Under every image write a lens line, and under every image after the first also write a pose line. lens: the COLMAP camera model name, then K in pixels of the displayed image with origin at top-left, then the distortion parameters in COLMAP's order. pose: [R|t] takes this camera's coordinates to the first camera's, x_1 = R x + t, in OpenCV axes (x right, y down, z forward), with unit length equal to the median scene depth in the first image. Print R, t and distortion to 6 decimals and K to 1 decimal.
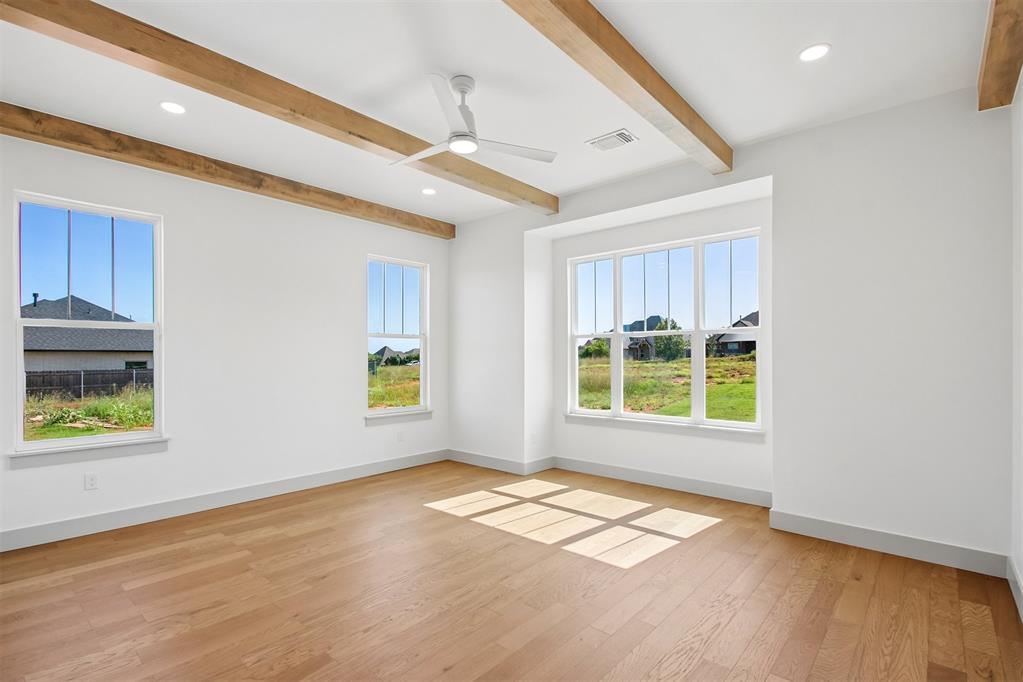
lens RADIAL K [[476.9, 0, 508.1], [0, 476.9, 349.4], [0, 0, 1]] dist [0.005496, -0.003732]
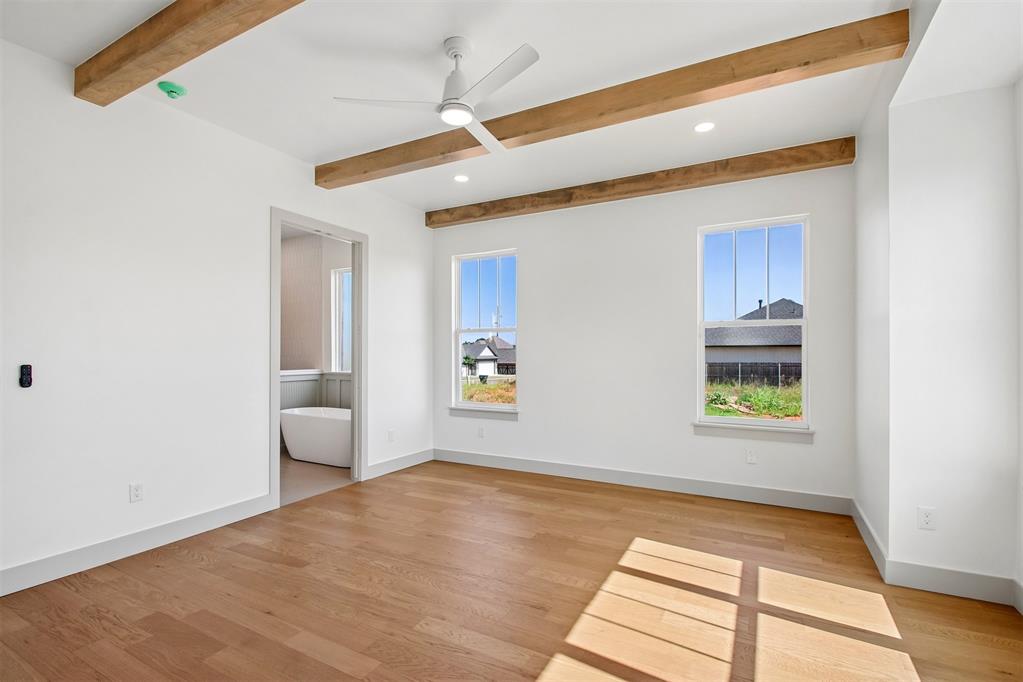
lens RADIAL K [[476.9, 0, 511.2], [0, 476.9, 345.8], [0, 0, 1]] dist [0.005496, -0.003732]
pose [[0.233229, -0.012388, -0.972343, 0.534998], [0.017203, 0.999815, -0.008612, 0.009234], [0.972270, -0.014719, 0.233399, 0.595635]]
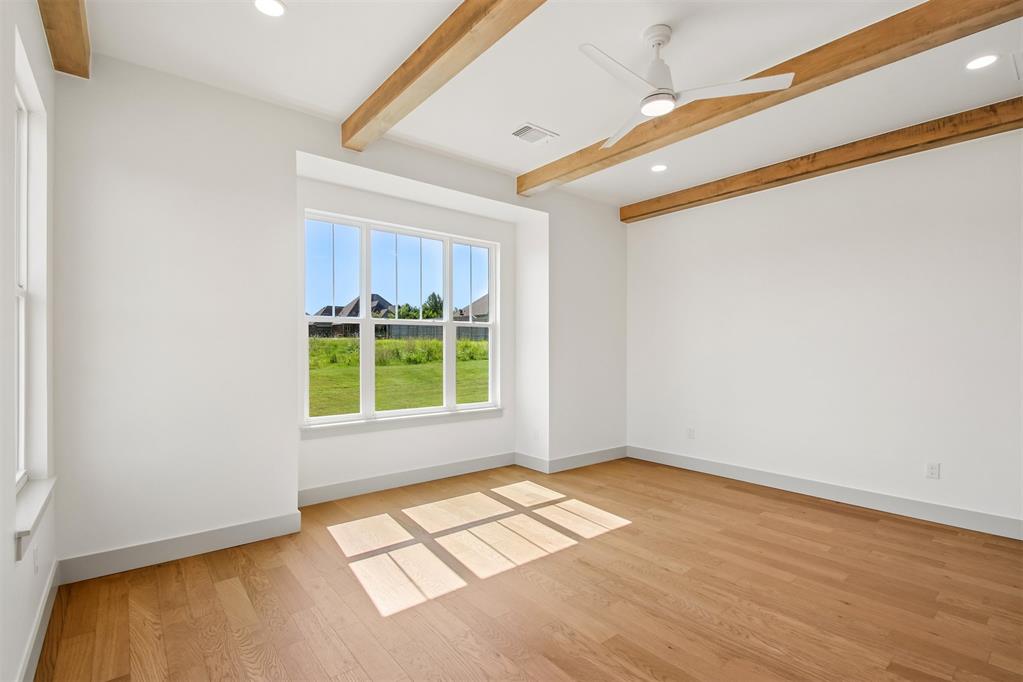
lens RADIAL K [[476.9, 0, 506.7], [0, 476.9, 343.9], [0, 0, 1]] dist [0.005496, -0.003732]
pose [[0.167709, 0.007667, 0.985807, -0.672271], [-0.017567, 0.999834, -0.004787, 0.012598], [-0.985680, -0.016515, 0.167816, 0.750850]]
